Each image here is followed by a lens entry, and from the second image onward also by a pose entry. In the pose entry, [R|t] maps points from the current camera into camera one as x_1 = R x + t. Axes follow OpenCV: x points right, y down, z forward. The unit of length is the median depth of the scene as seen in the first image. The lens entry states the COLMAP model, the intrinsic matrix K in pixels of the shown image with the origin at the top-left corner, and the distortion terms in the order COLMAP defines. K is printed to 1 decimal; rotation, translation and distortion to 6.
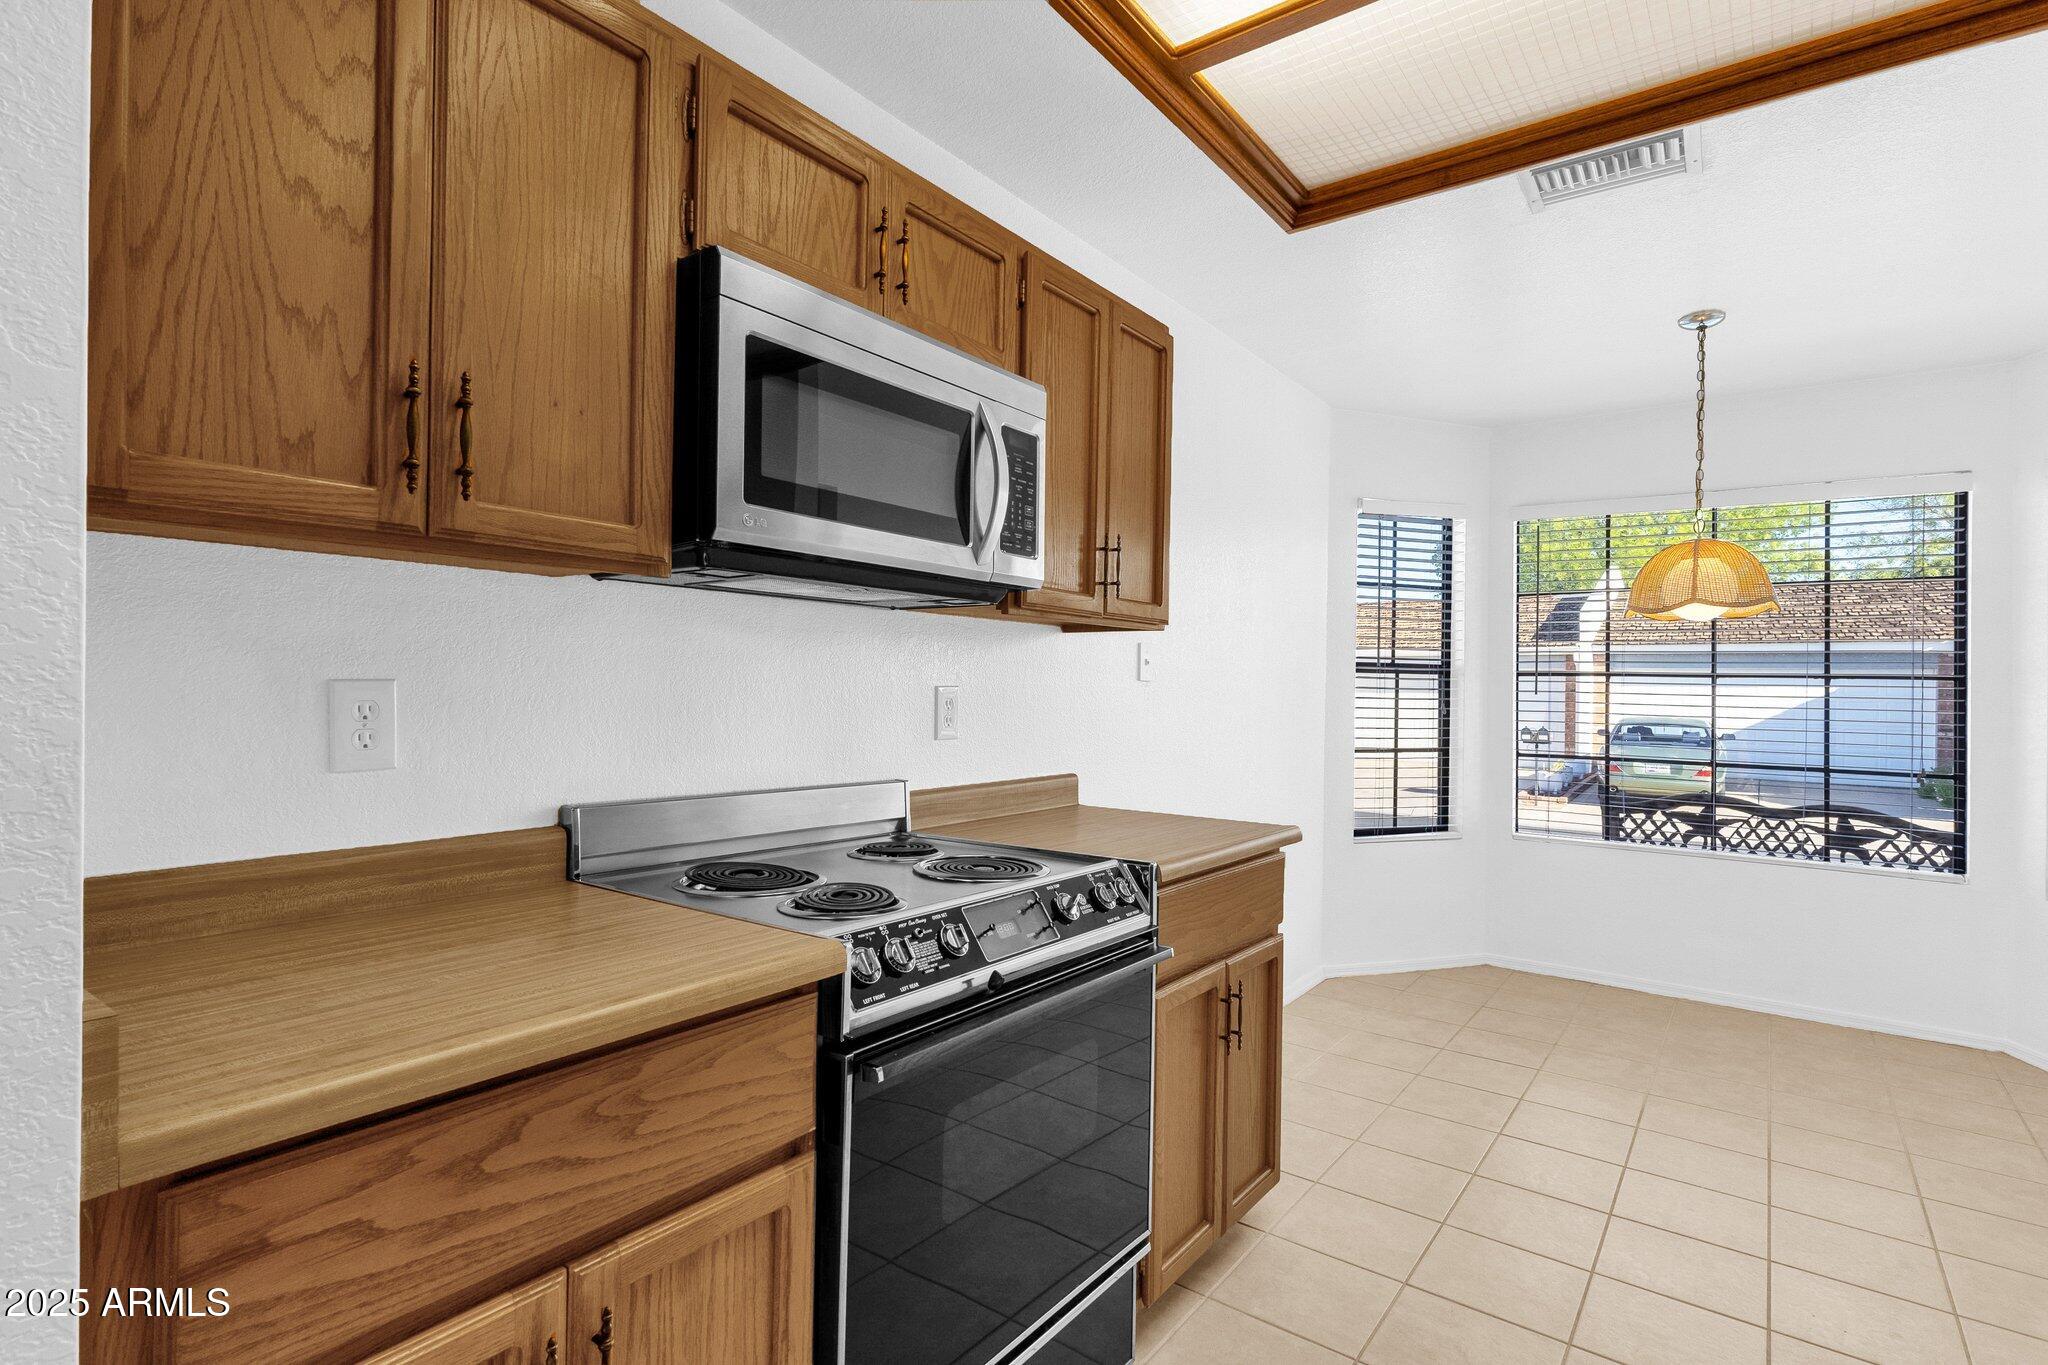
lens RADIAL K [[1000.9, 0, 1019.4], [0, 1000.9, 682.5], [0, 0, 1]] dist [0.002532, 0.000052]
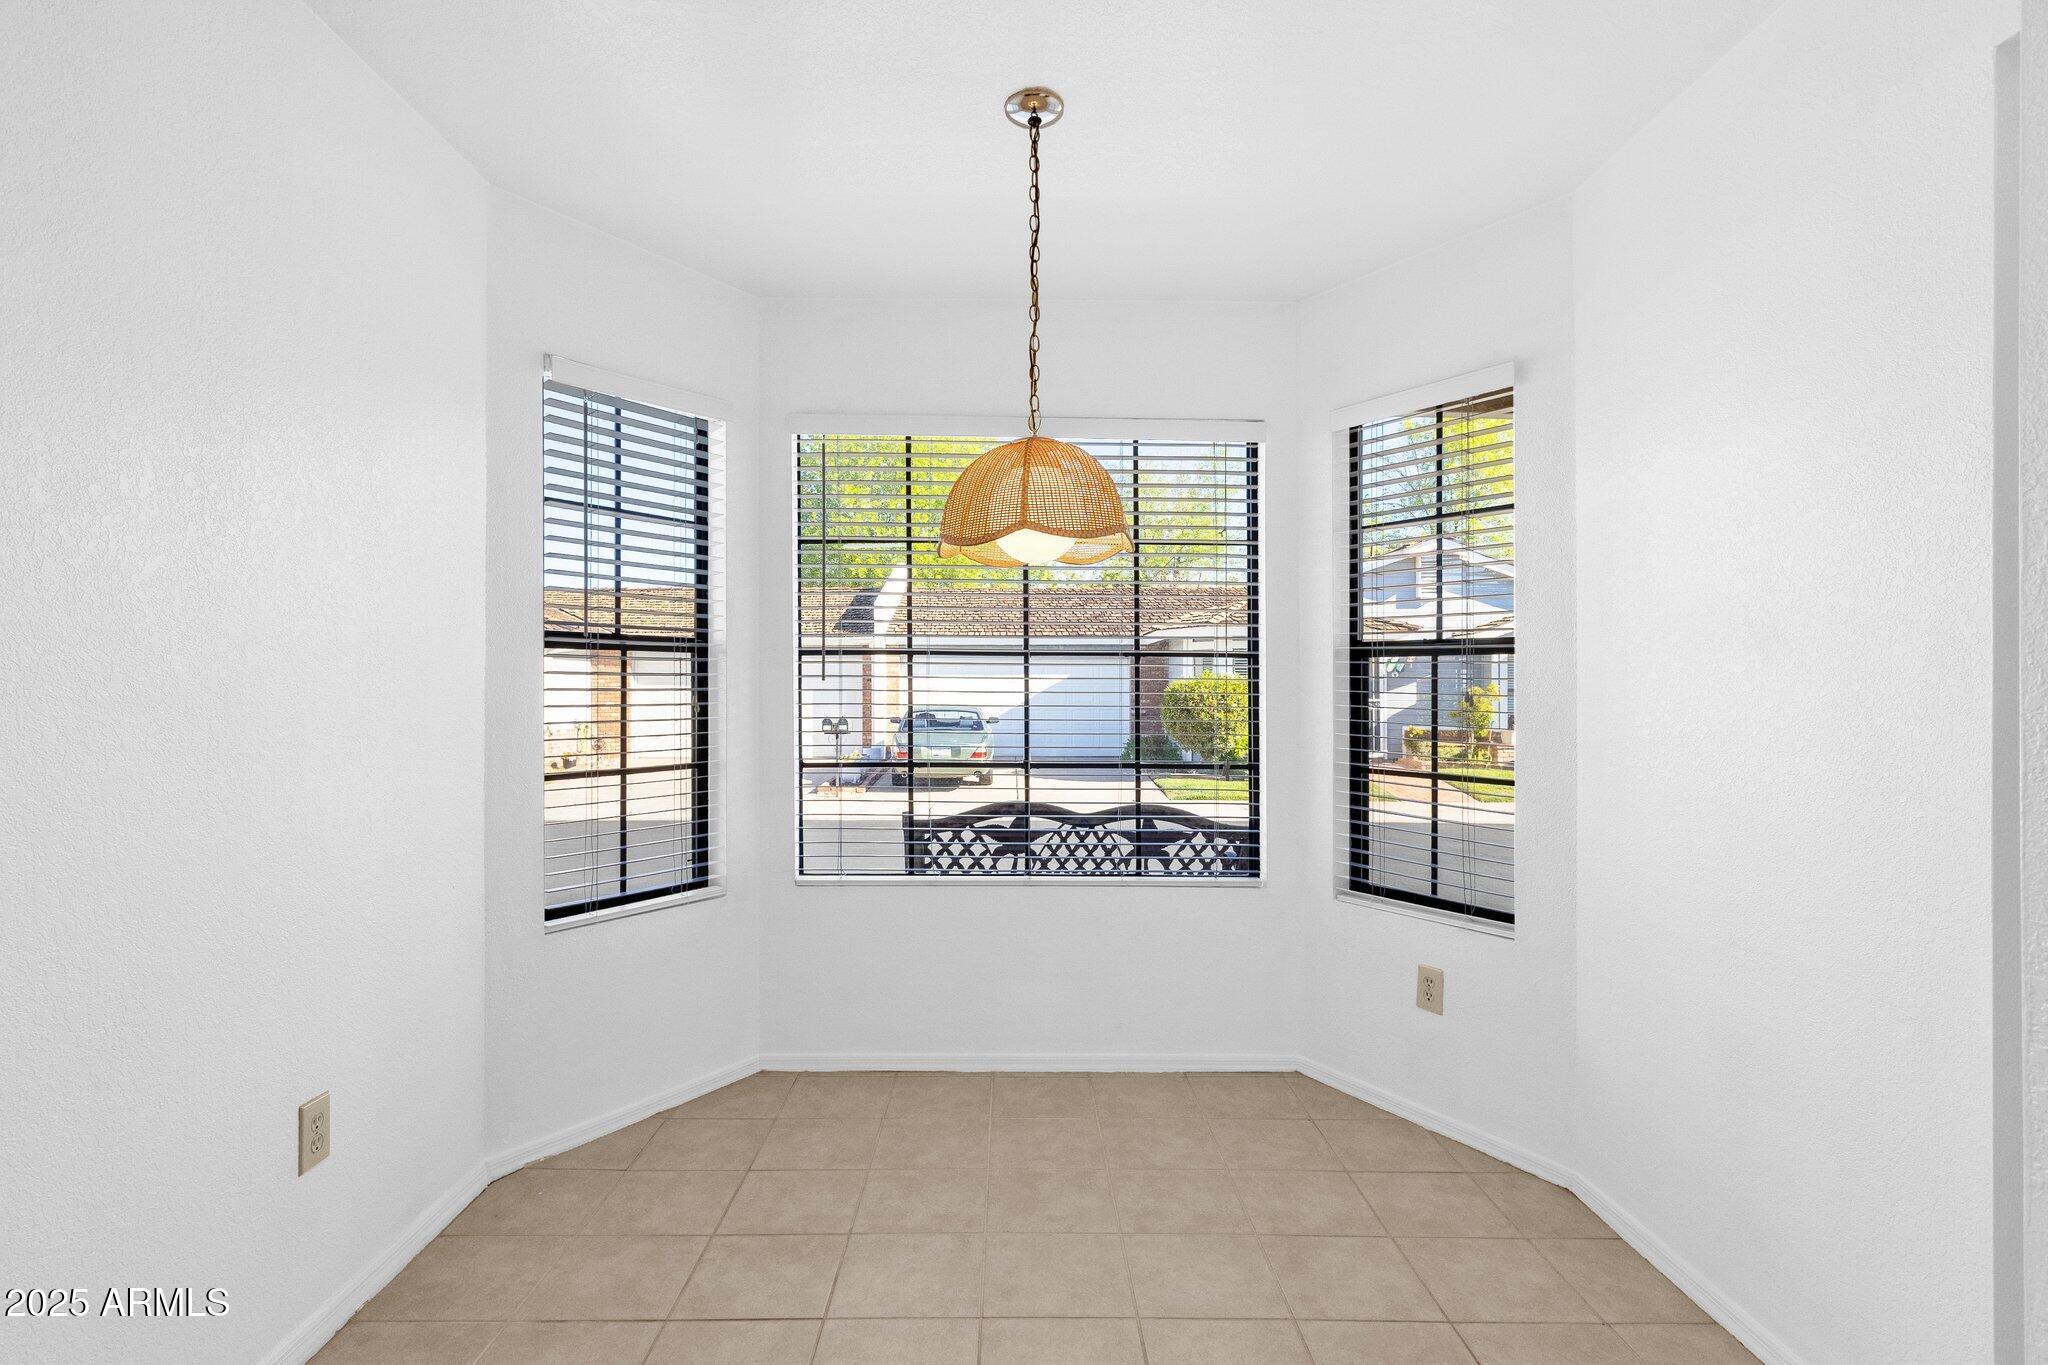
lens RADIAL K [[1010.8, 0, 1024.0], [0, 1010.8, 682.5], [0, 0, 1]] dist [0.009631, -0.001357]
pose [[0.791786, -0.014130, 0.610635, 0.194032], [0.009656, 0.999897, 0.010617, 0.007114], [-0.610722, -0.002510, 0.791841, 0.351492]]
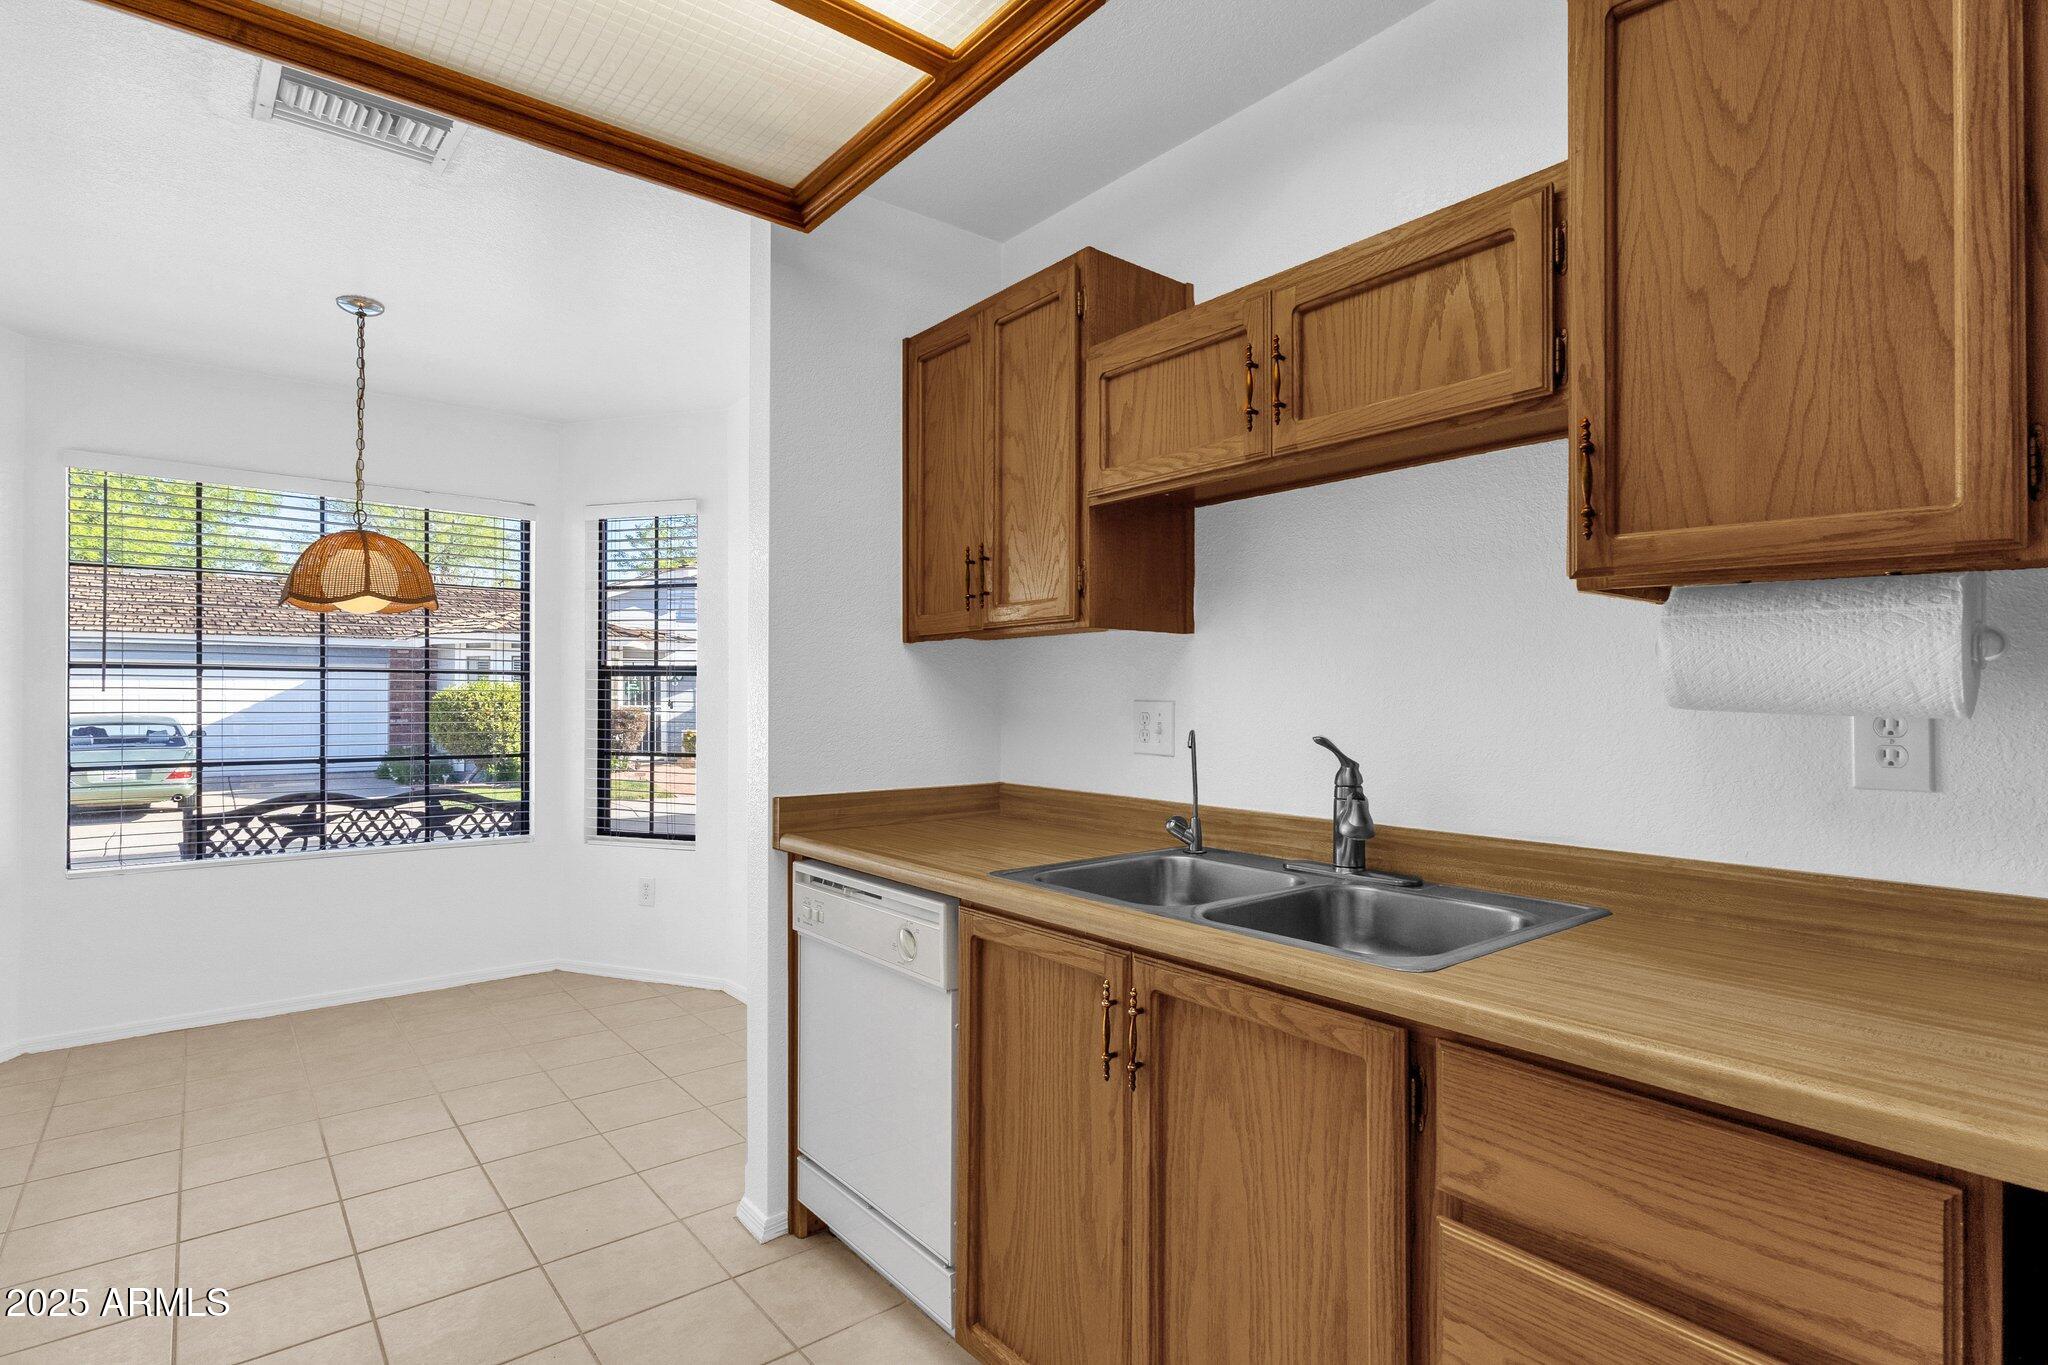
lens RADIAL K [[1010.8, 0, 1024.0], [0, 1010.8, 682.5], [0, 0, 1]] dist [0.009631, -0.001357]
pose [[0.239872, -0.006025, 0.970786, -0.094385], [-0.001386, 0.999978, 0.006549, -0.001742], [-0.970804, -0.002916, 0.239858, 0.099985]]
